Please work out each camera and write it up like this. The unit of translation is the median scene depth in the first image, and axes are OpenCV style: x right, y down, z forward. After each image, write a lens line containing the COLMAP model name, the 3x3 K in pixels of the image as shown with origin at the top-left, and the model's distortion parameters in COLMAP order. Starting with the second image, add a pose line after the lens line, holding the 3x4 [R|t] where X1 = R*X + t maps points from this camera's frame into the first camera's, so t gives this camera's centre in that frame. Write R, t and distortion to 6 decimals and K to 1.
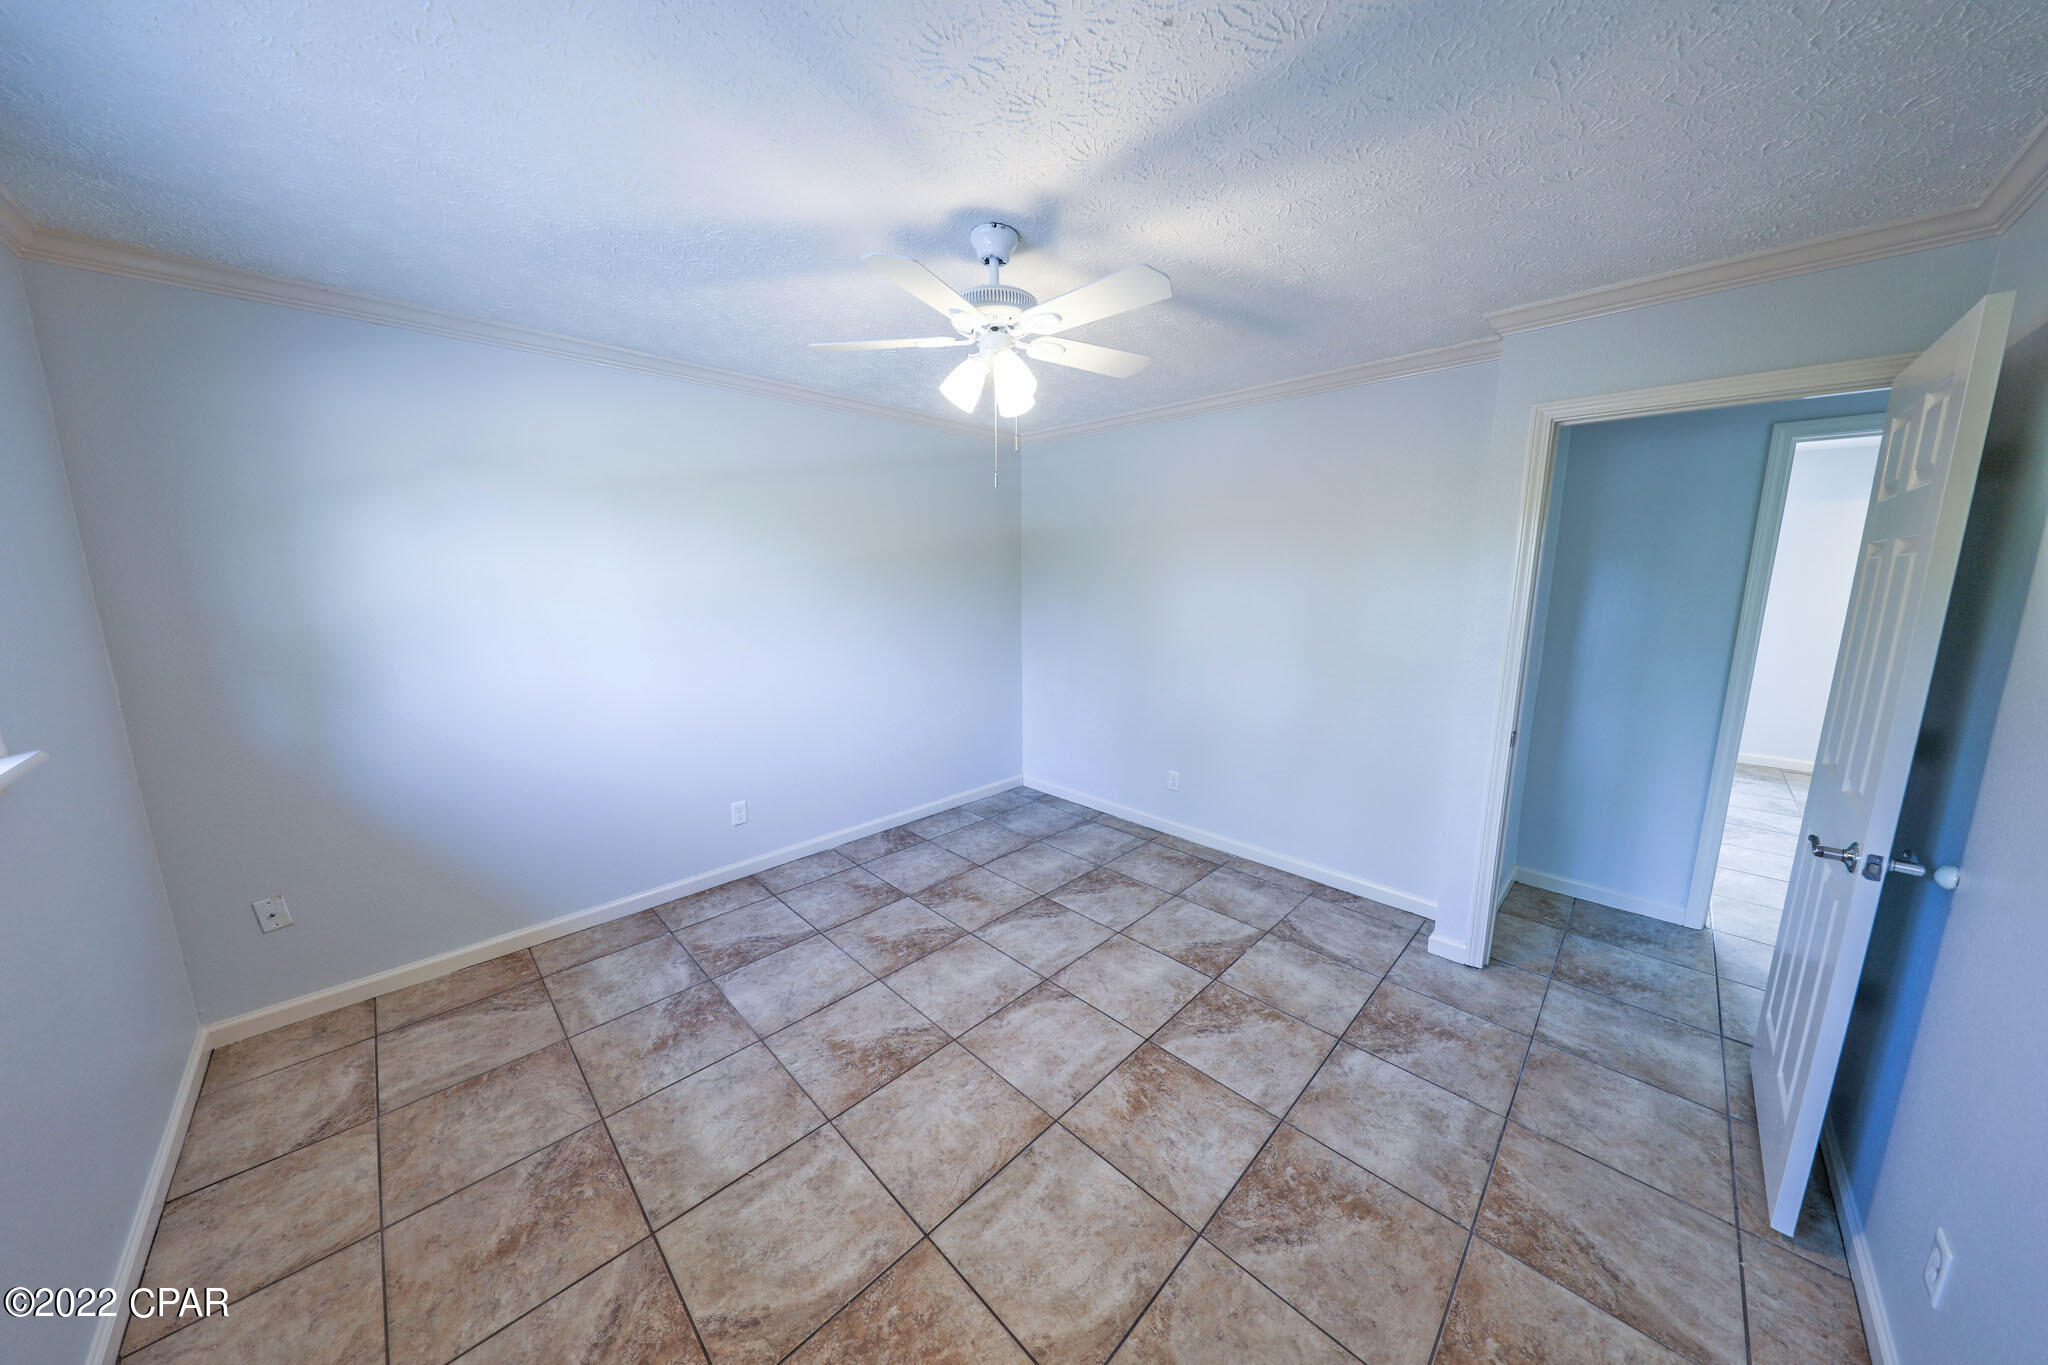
lens RADIAL K [[646.7, 0, 1023.7], [0, 646.7, 679.2], [0, 0, 1]] dist [0.001644, -0.001843]
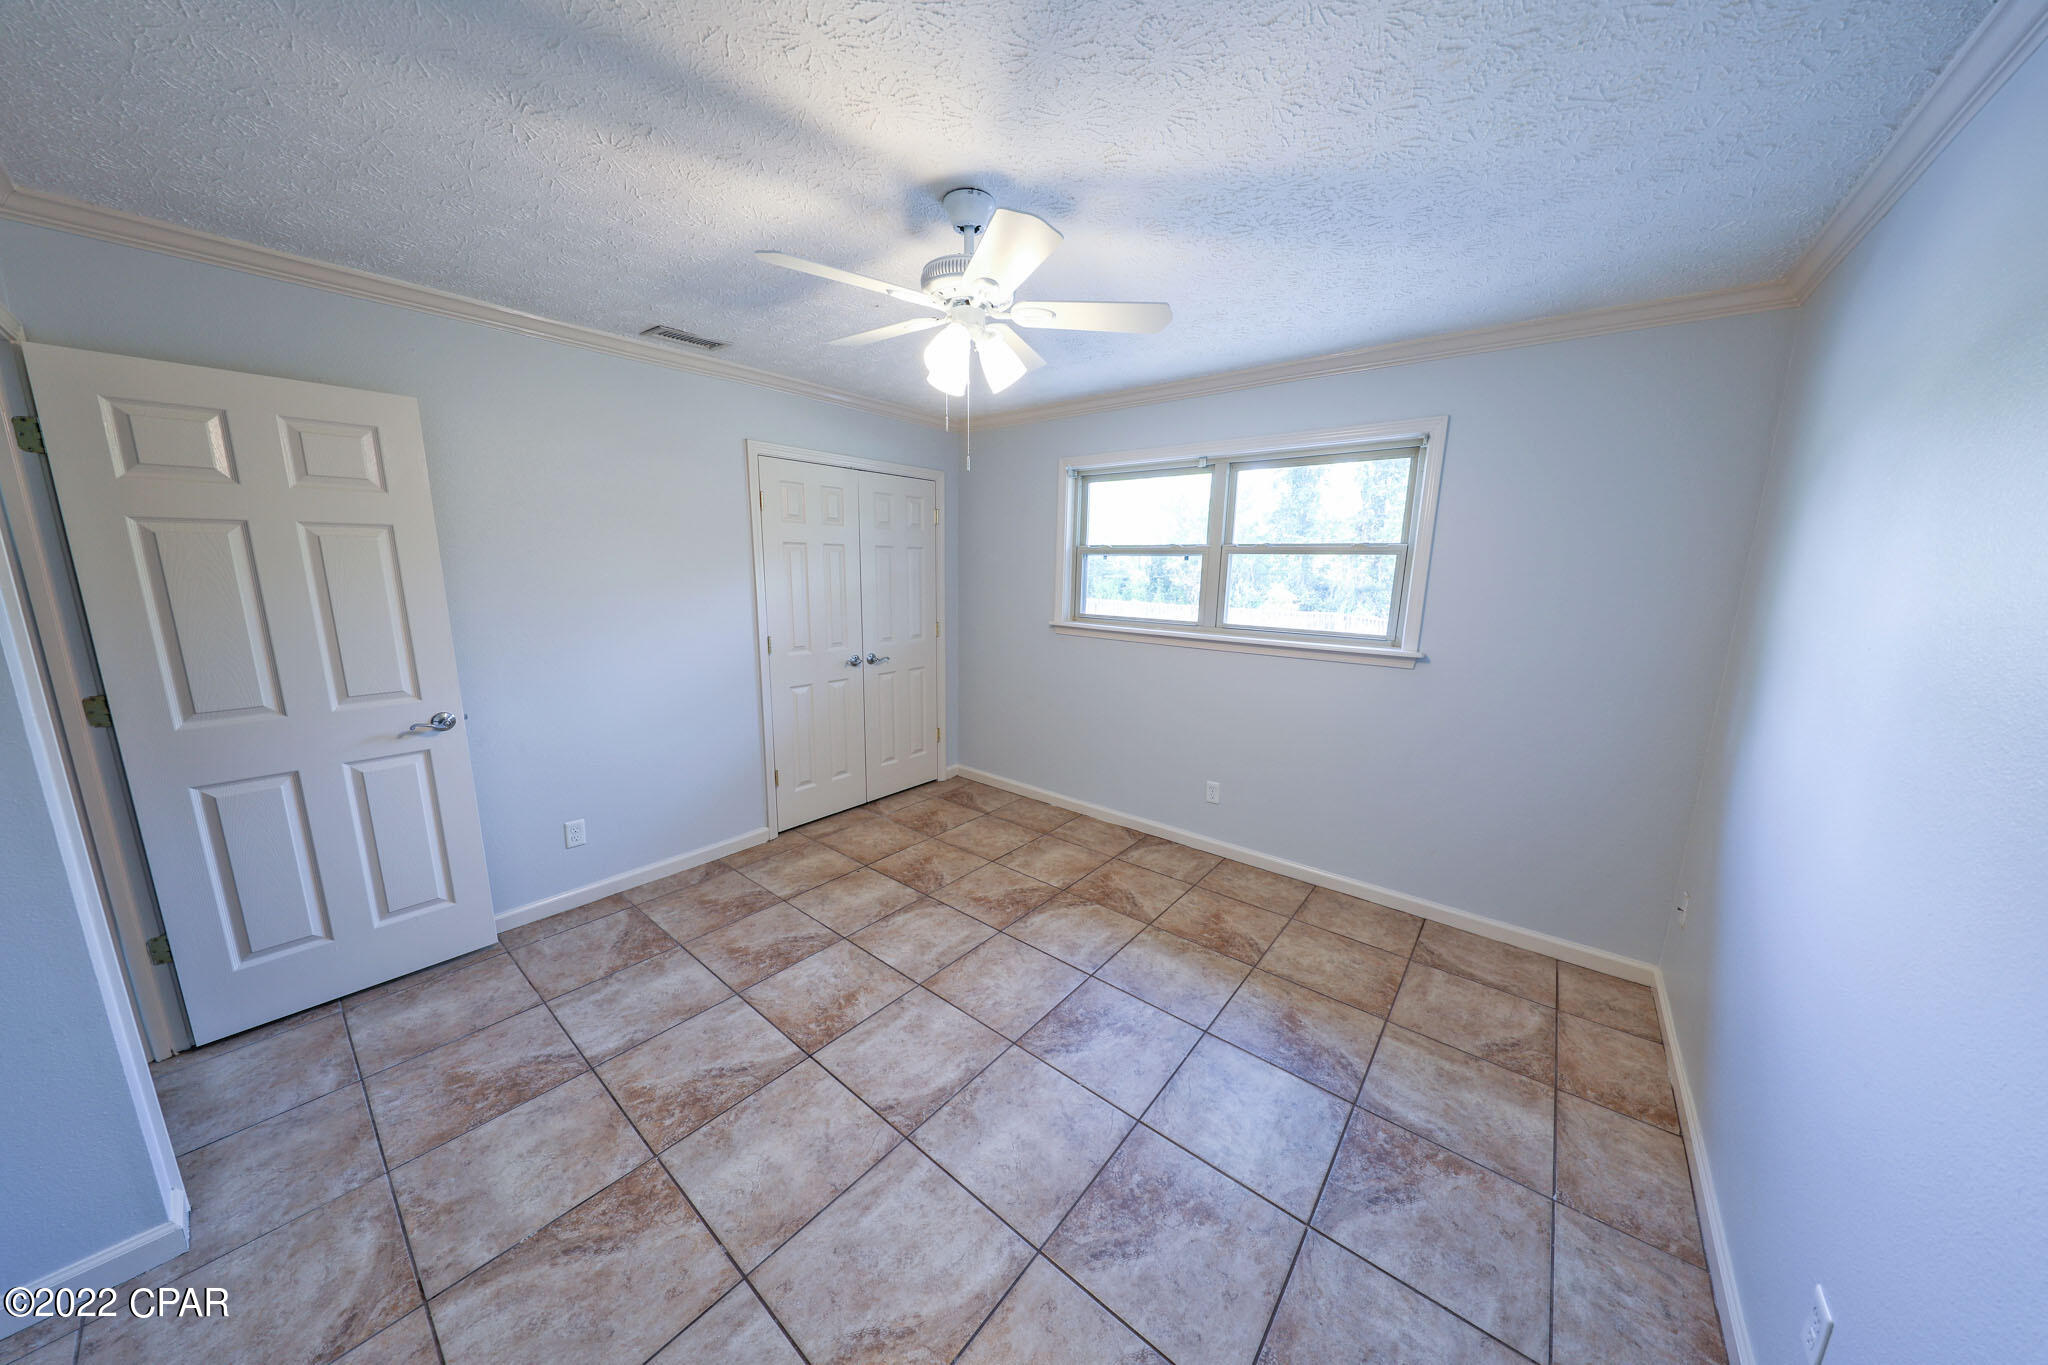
lens RADIAL K [[646.7, 0, 1024.0], [0, 646.7, 684.4], [0, 0, 1]] dist [0.001644, -0.001843]
pose [[-0.994912, 0.001186, -0.100745, -0.024463], [-0.034182, 0.936650, 0.348595, -0.286721], [0.094776, 0.350265, -0.931843, 1.708374]]
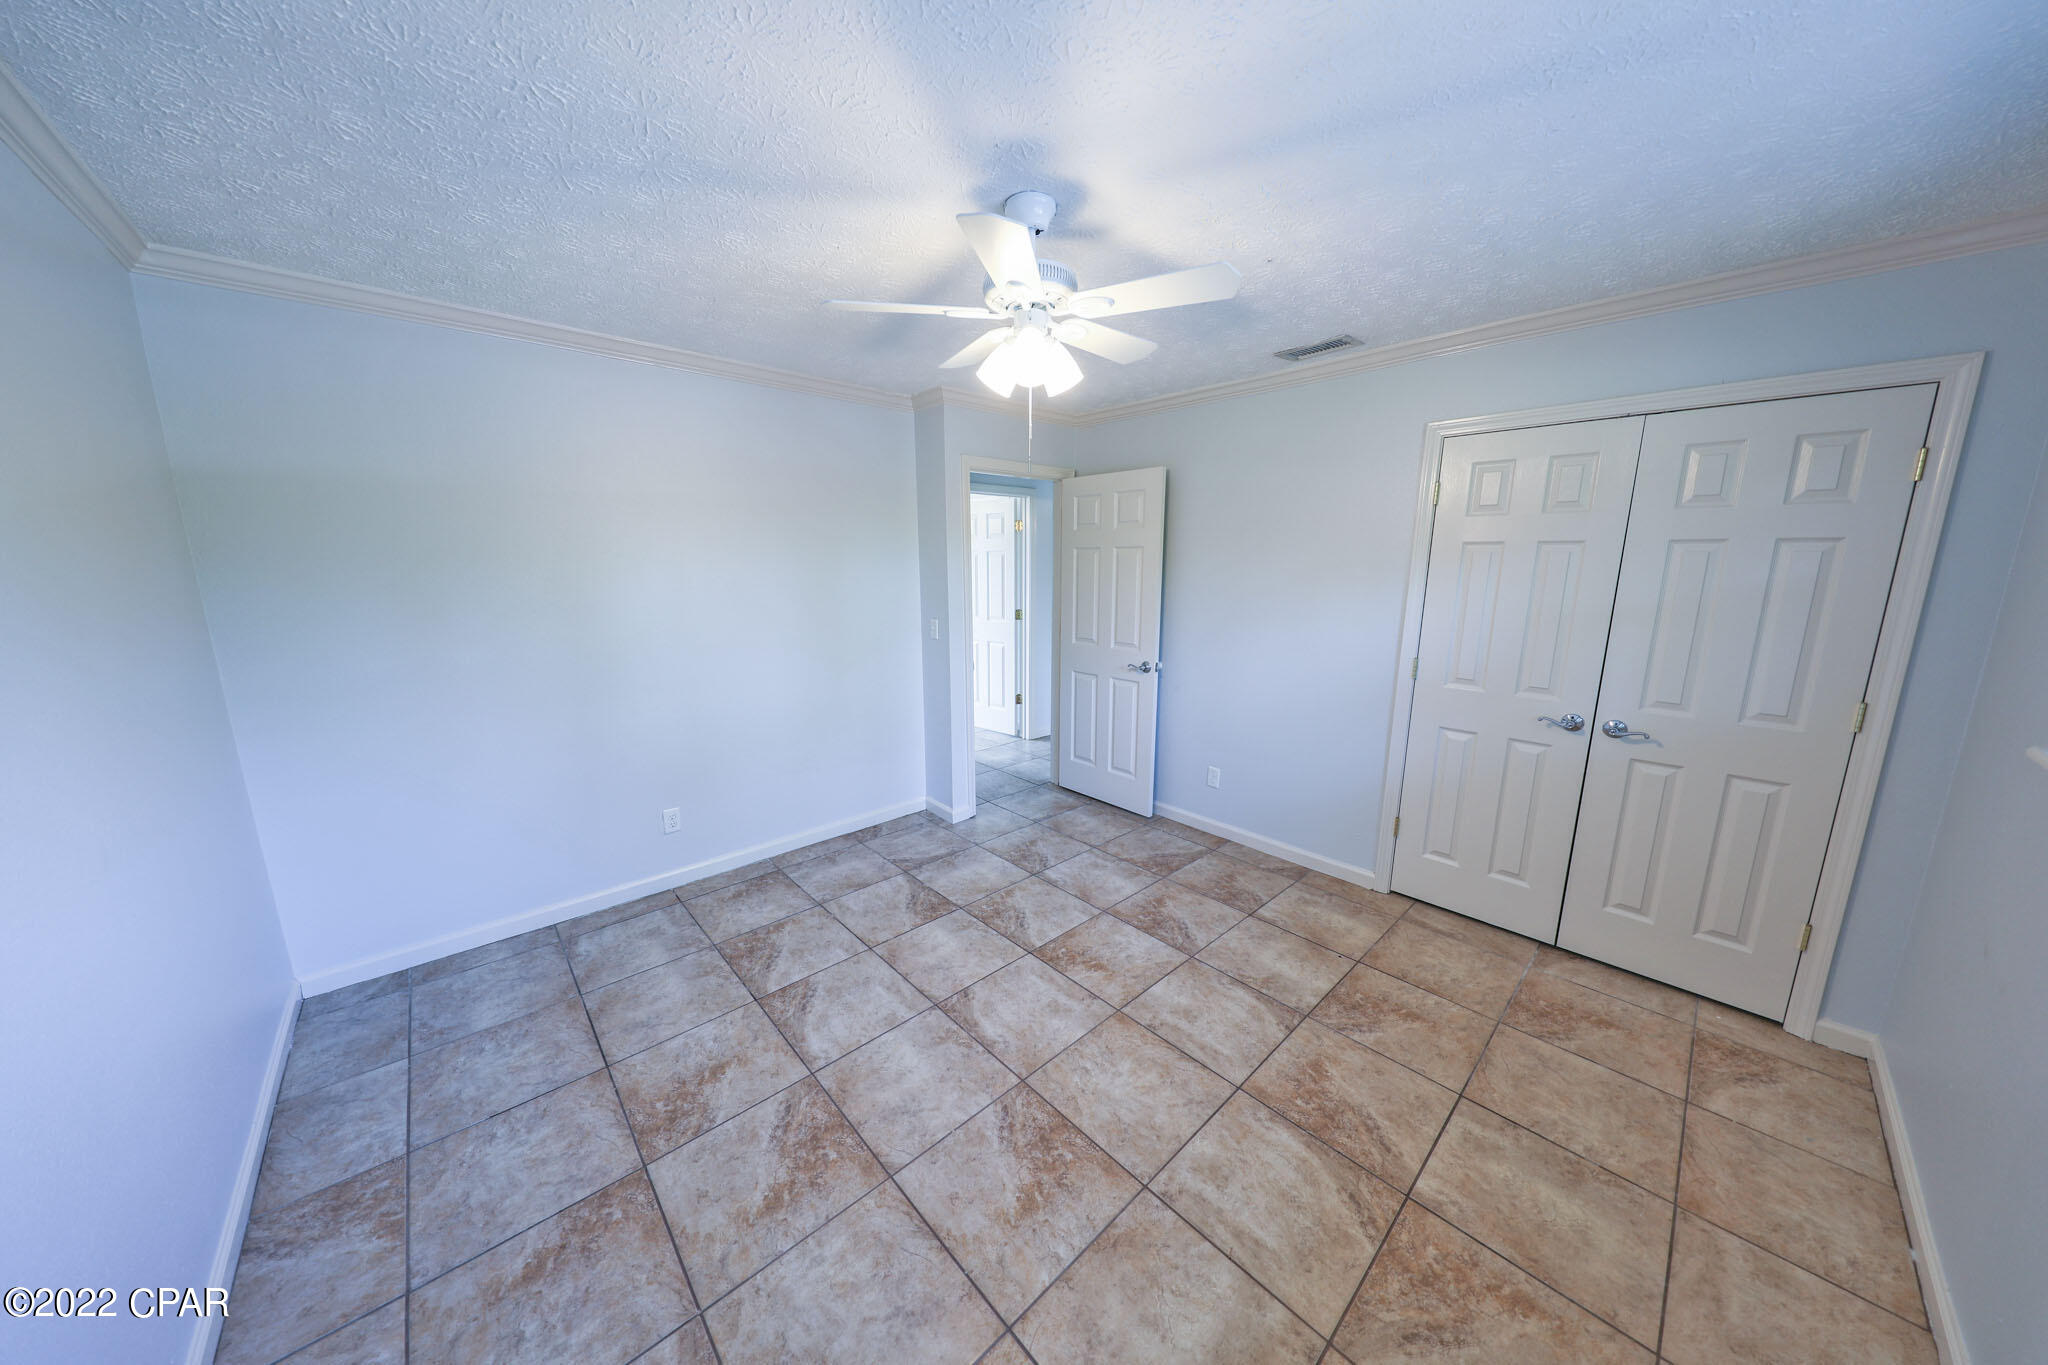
lens RADIAL K [[646.7, 0, 1021.5], [0, 646.7, 680.8], [0, 0, 1]] dist [0.001644, -0.001843]
pose [[0.047430, -0.187022, 0.981210, -0.885667], [0.165533, 0.970205, 0.176922, -0.145065], [-0.985063, 0.154031, 0.076975, 0.840127]]
